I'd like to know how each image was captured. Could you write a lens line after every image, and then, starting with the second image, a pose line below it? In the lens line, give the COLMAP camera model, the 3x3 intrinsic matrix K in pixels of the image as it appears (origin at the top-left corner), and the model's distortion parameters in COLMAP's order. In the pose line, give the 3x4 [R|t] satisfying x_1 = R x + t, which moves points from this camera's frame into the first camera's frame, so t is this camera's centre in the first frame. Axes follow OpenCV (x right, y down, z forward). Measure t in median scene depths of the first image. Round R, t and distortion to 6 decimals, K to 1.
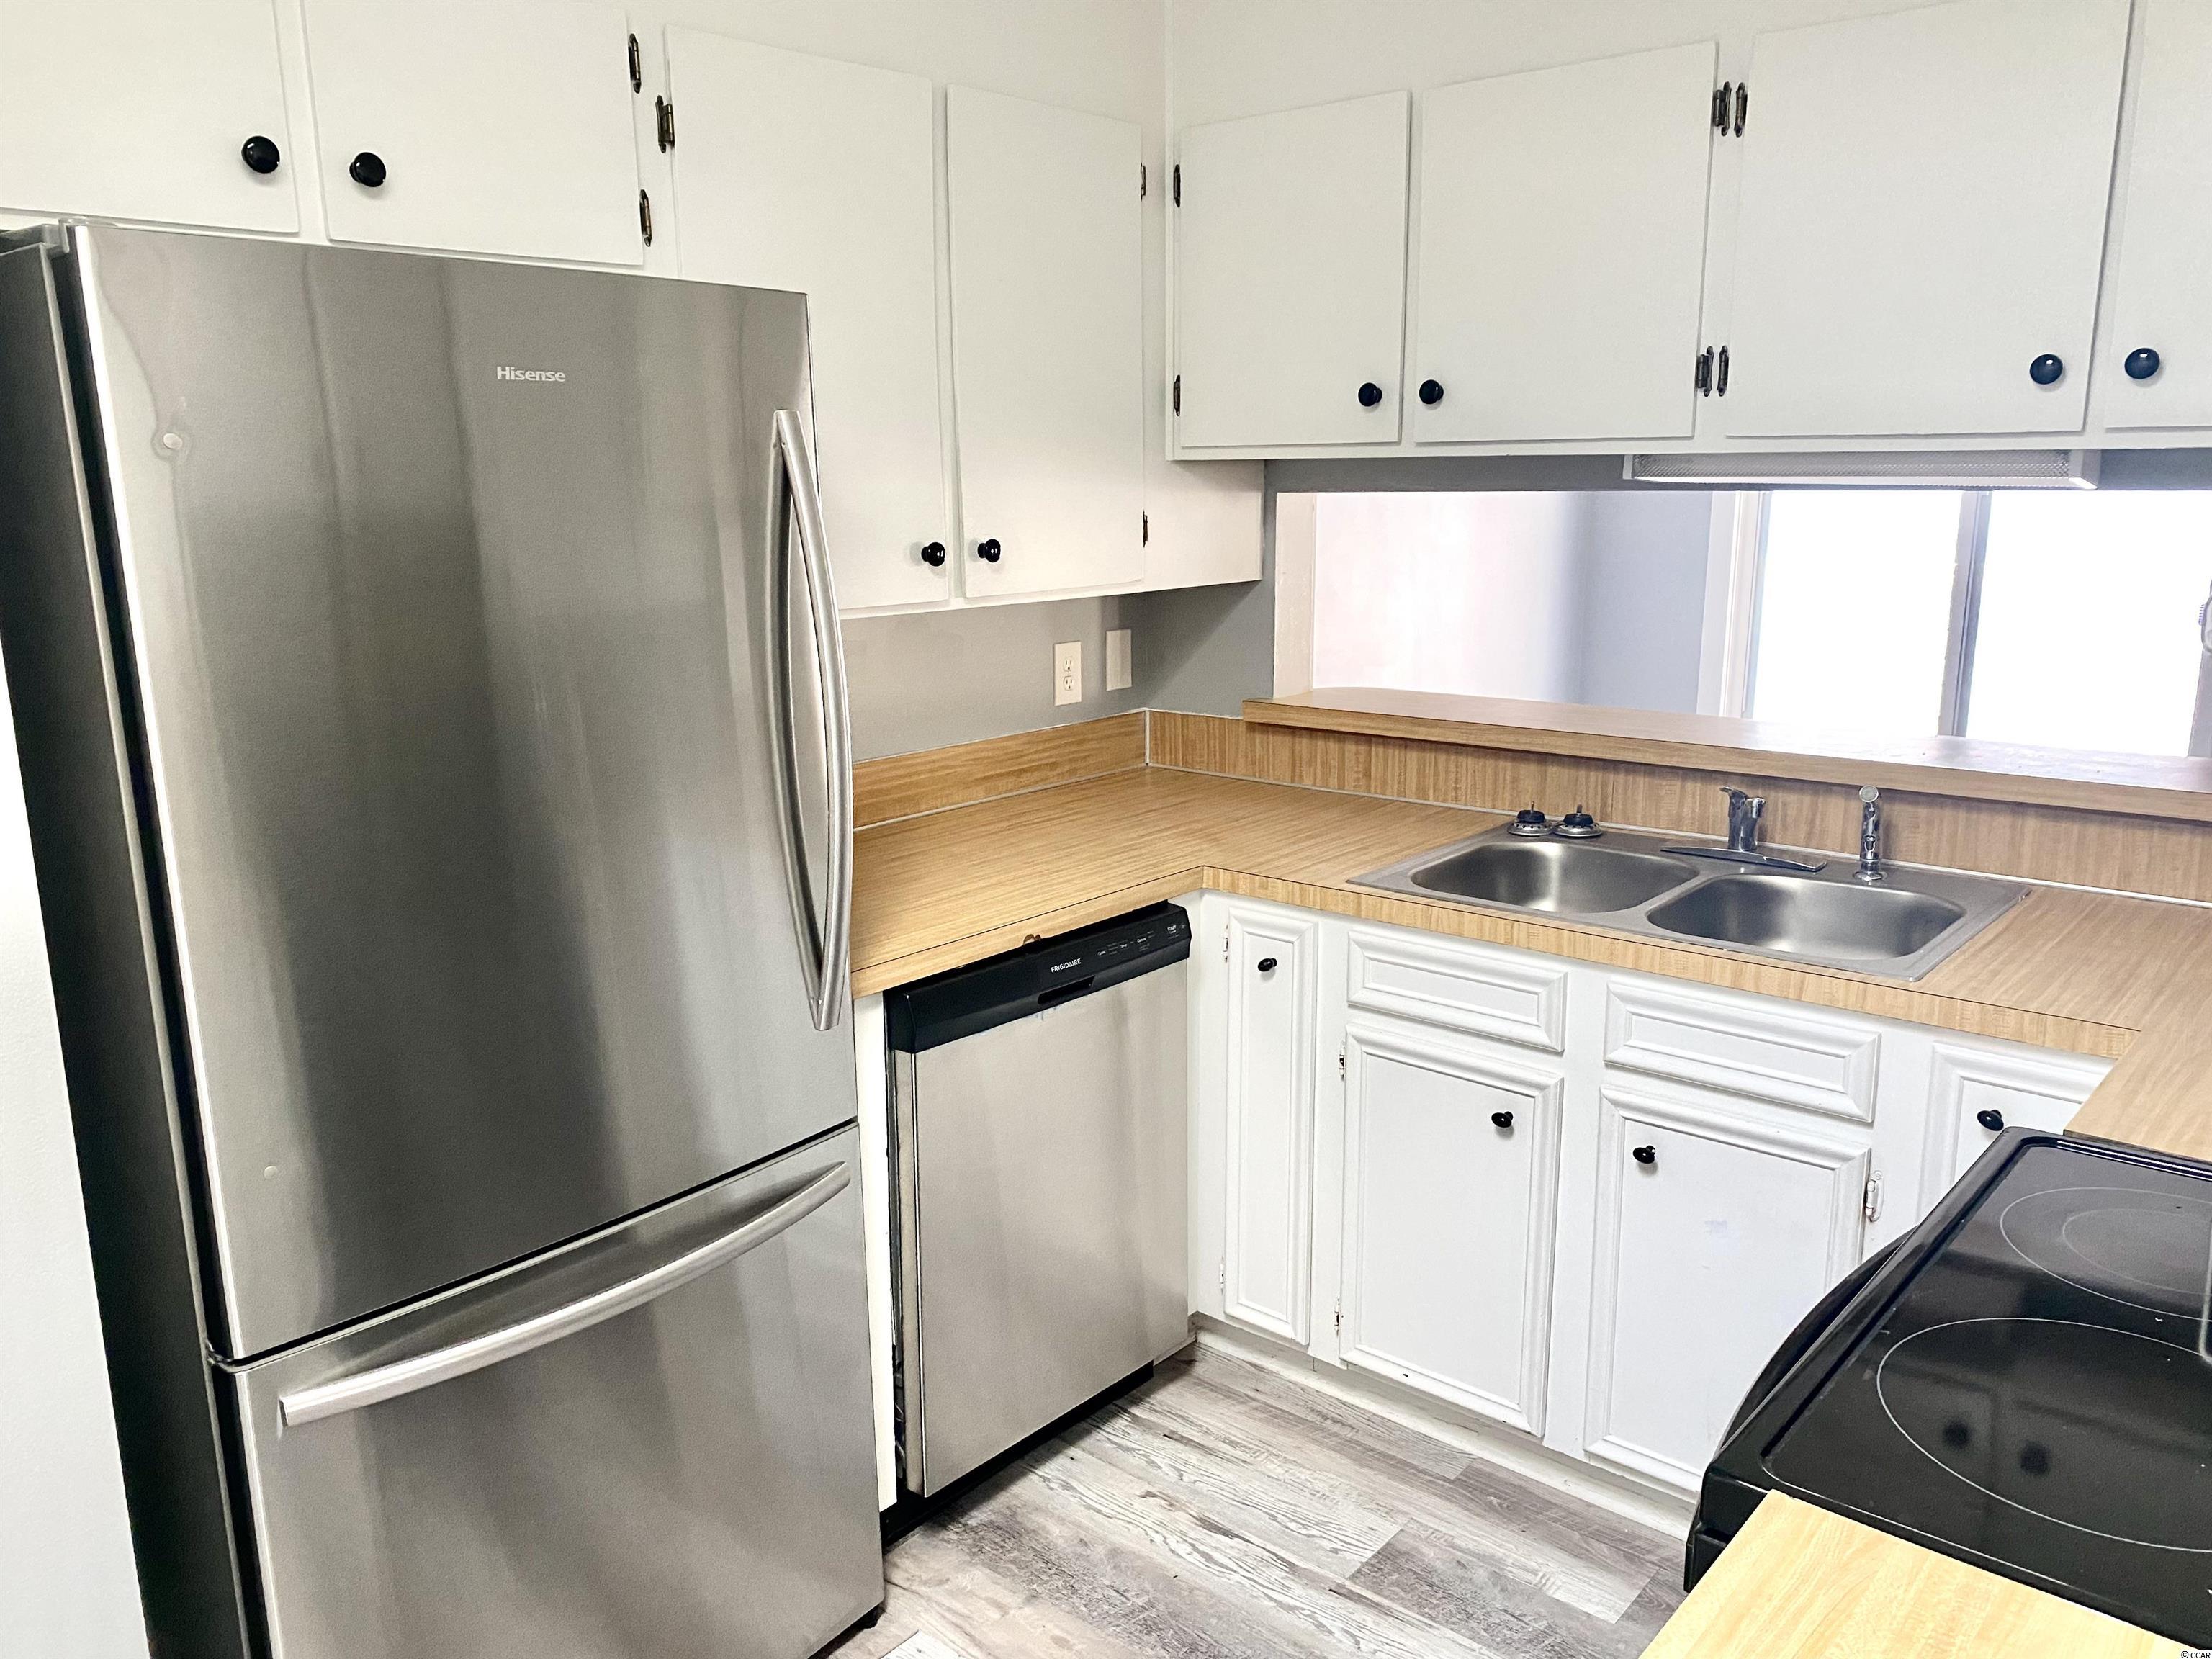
lens RADIAL K [[1706.2, 0, 1140.1], [0, 1706.2, 856.7], [0, 0, 1]] dist [0.006604, -0.002702]
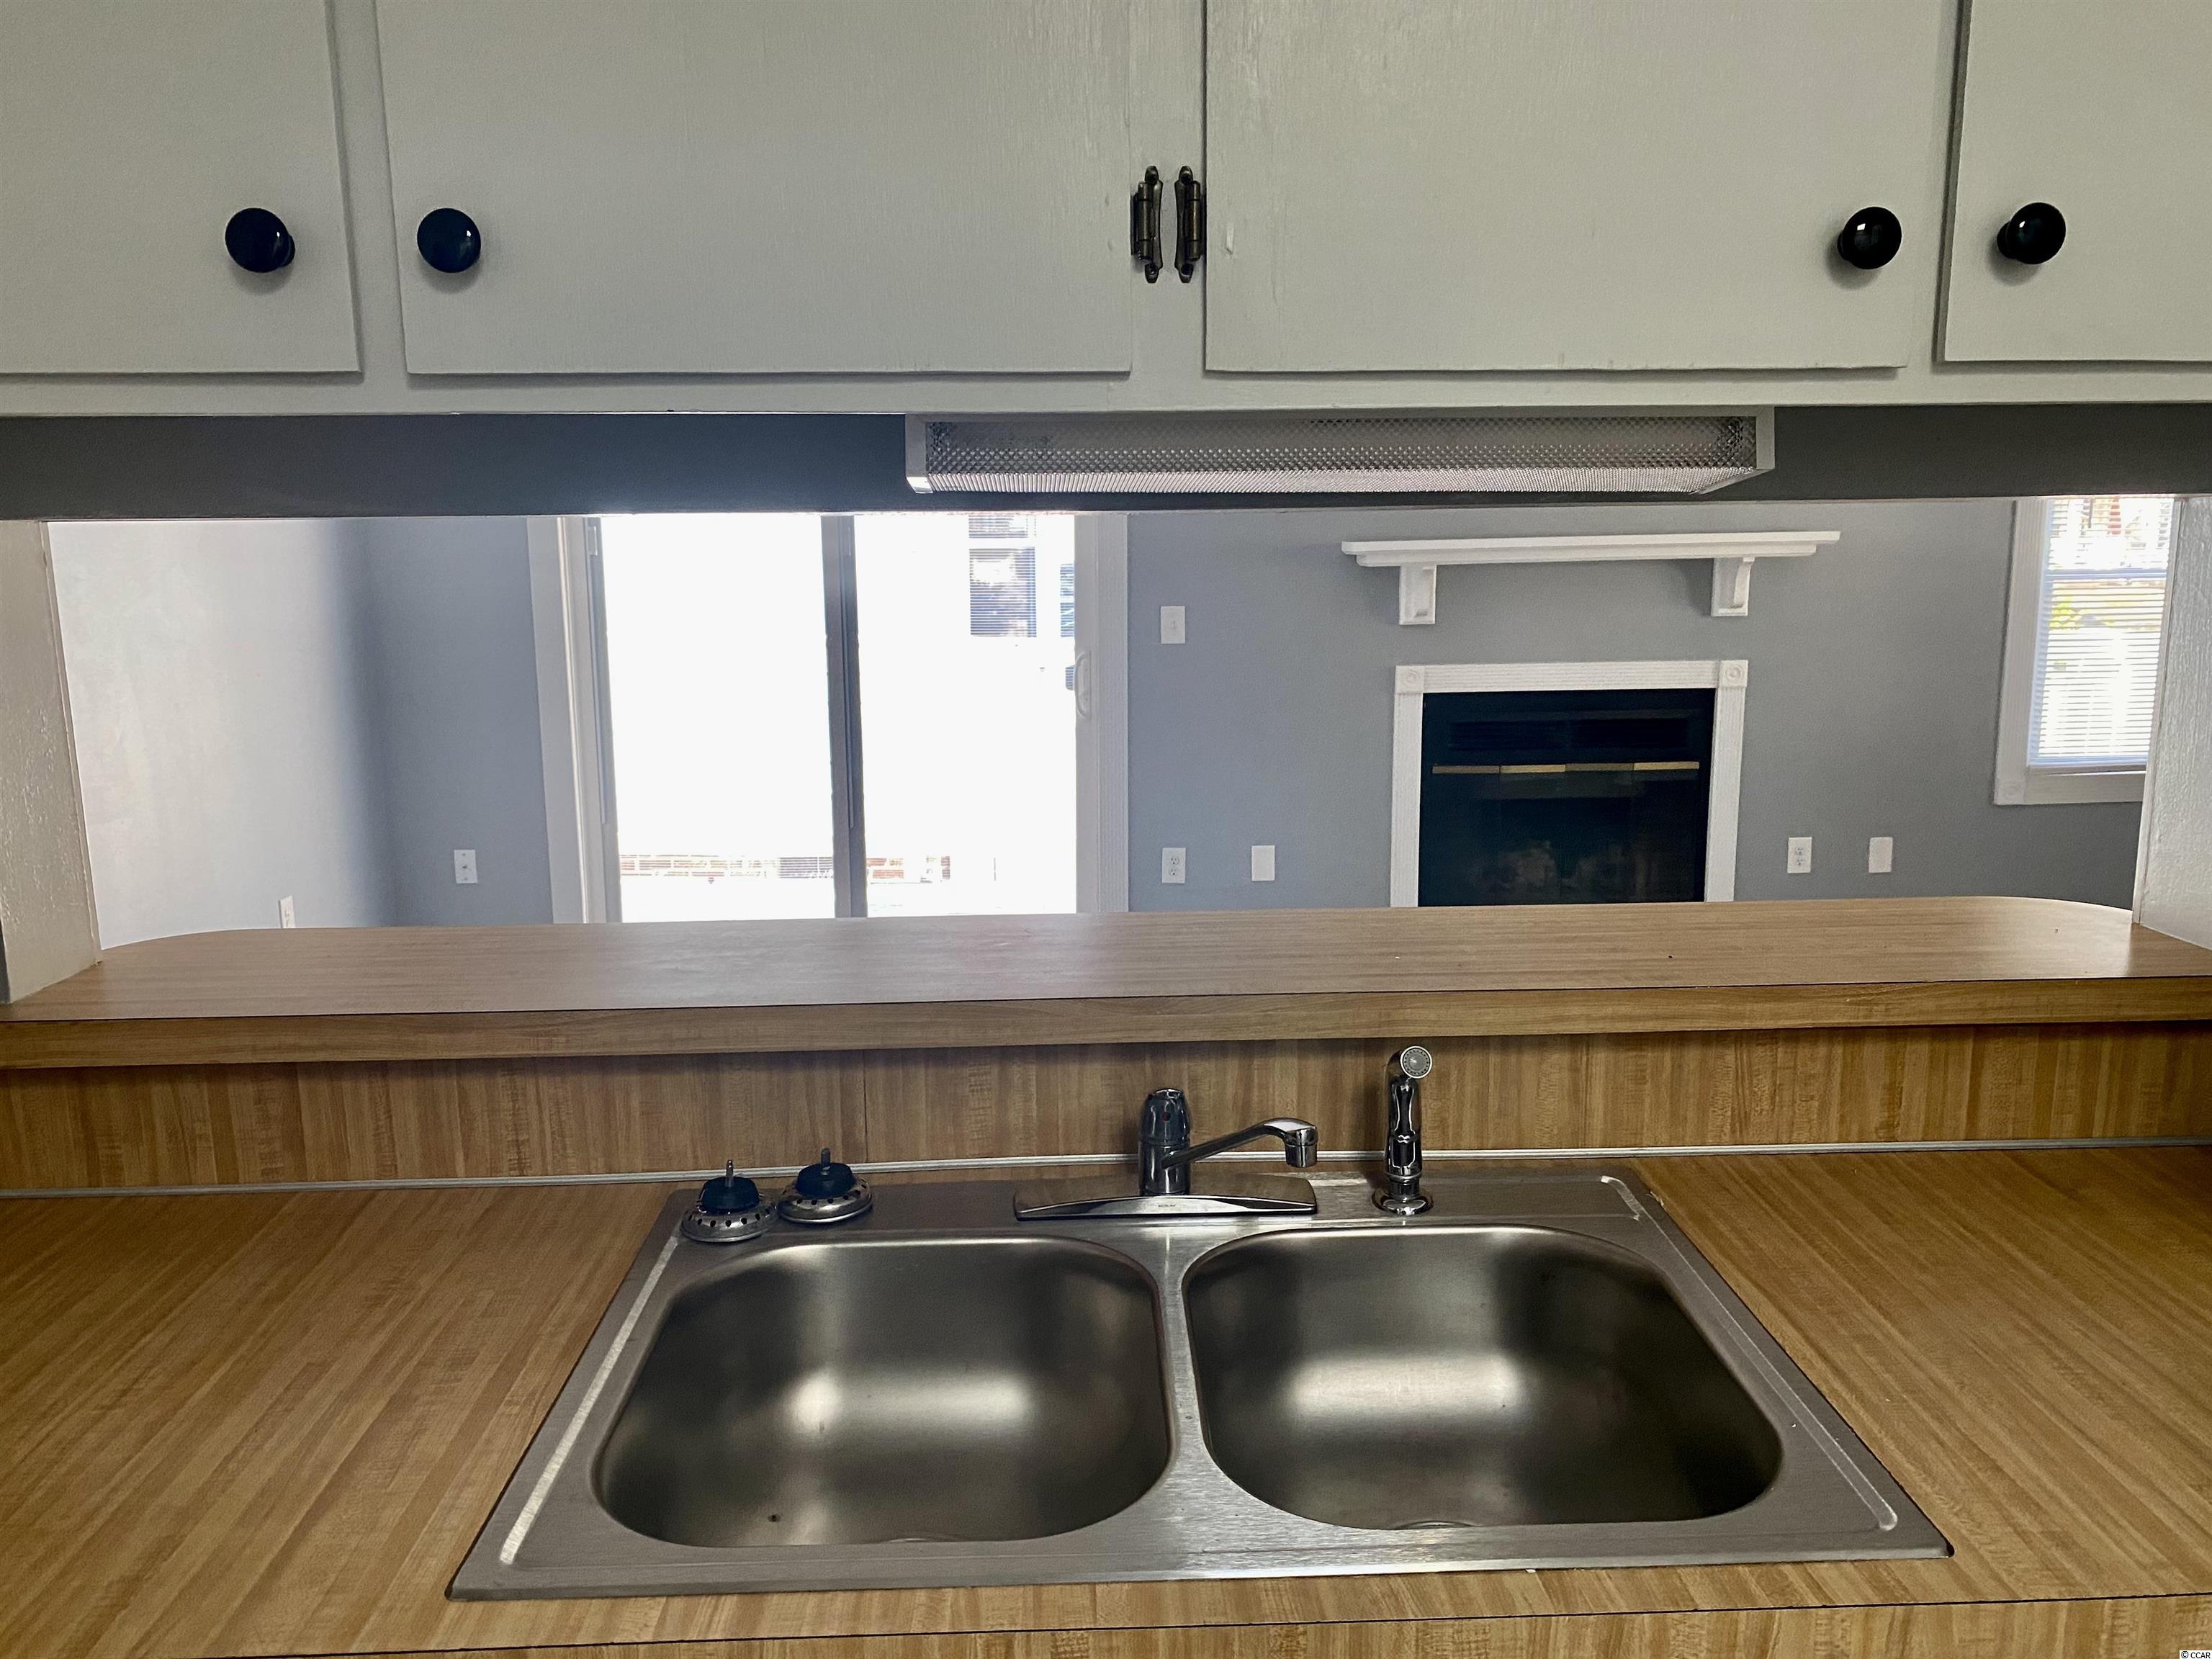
lens RADIAL K [[1666.3, 0, 1114.0], [0, 1666.3, 853.3], [0, 0, 1]] dist [0.036939, -0.035755]
pose [[0.749453, -0.118956, 0.651283, 0.019246], [0.151591, 0.988425, 0.006095, -0.118134], [-0.644469, 0.094161, 0.758811, 0.647855]]
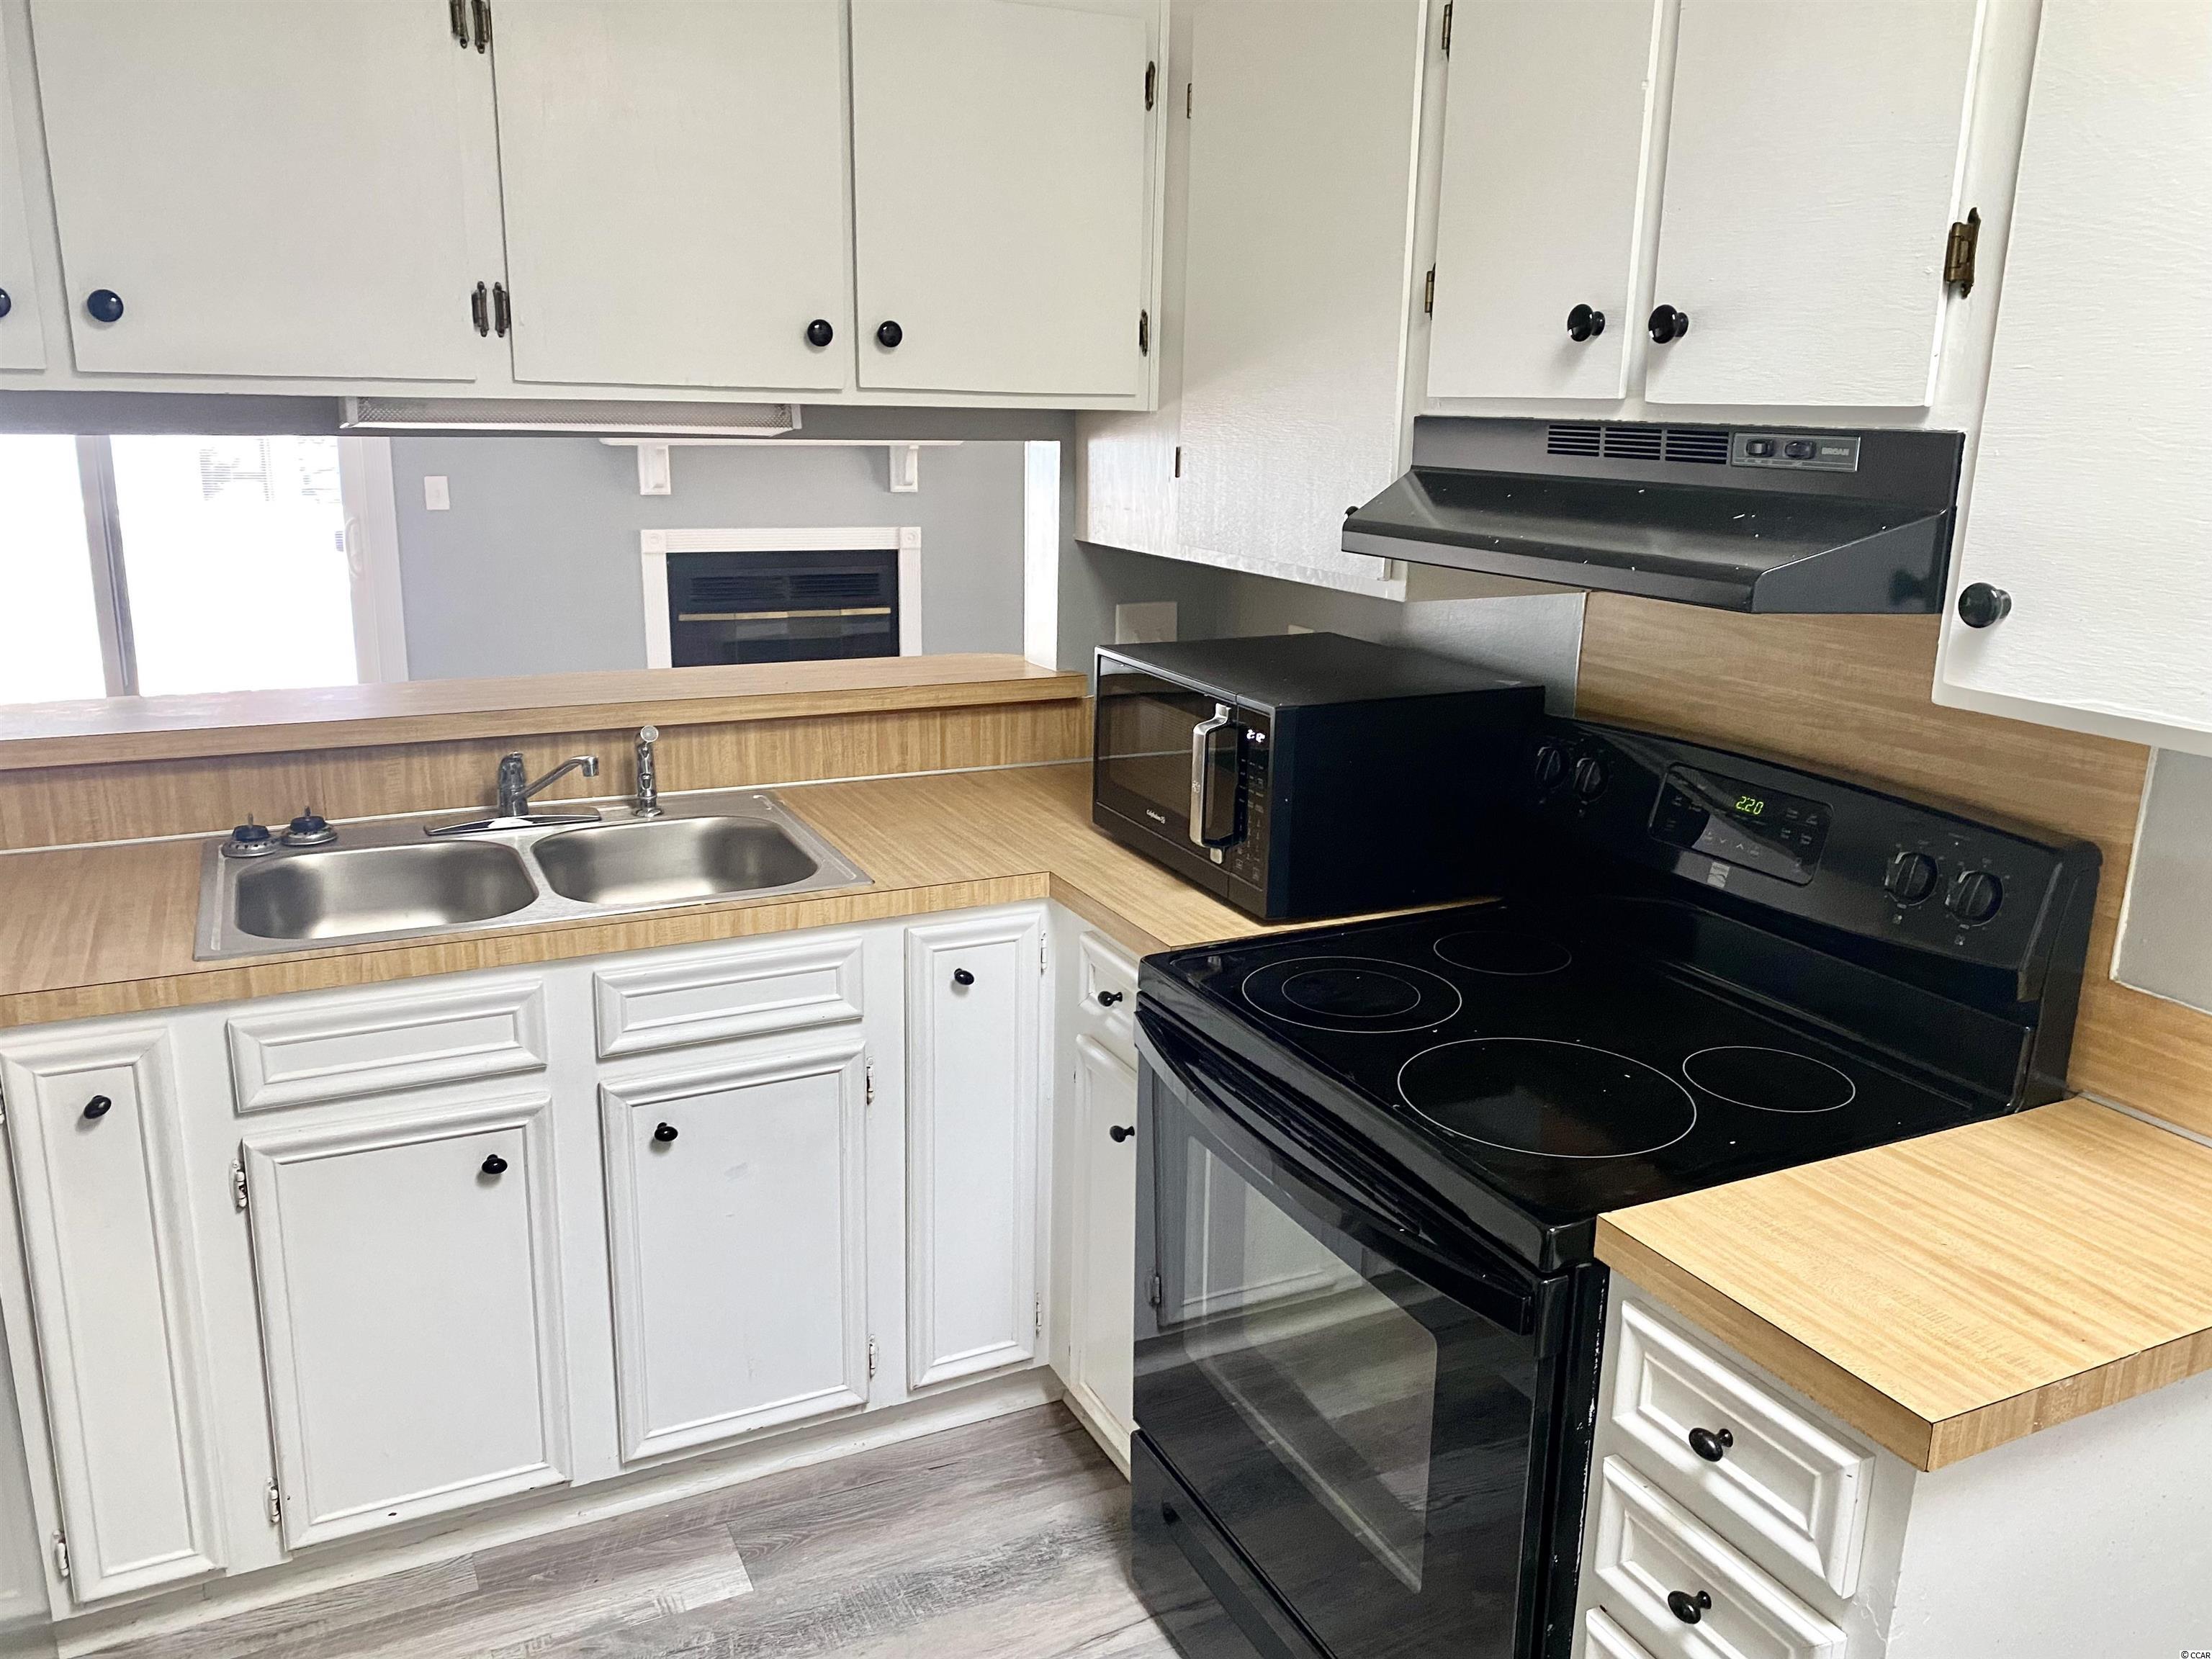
lens RADIAL K [[1624.9, 0, 1142.4], [0, 1624.9, 832.0], [0, 0, 1]] dist [-0.015755, -0.008593]
pose [[0.381891, -0.211905, 0.899586, -0.351914], [0.181471, 0.971605, 0.151832, -0.073171], [-0.906216, 0.105265, 0.409502, 0.329549]]
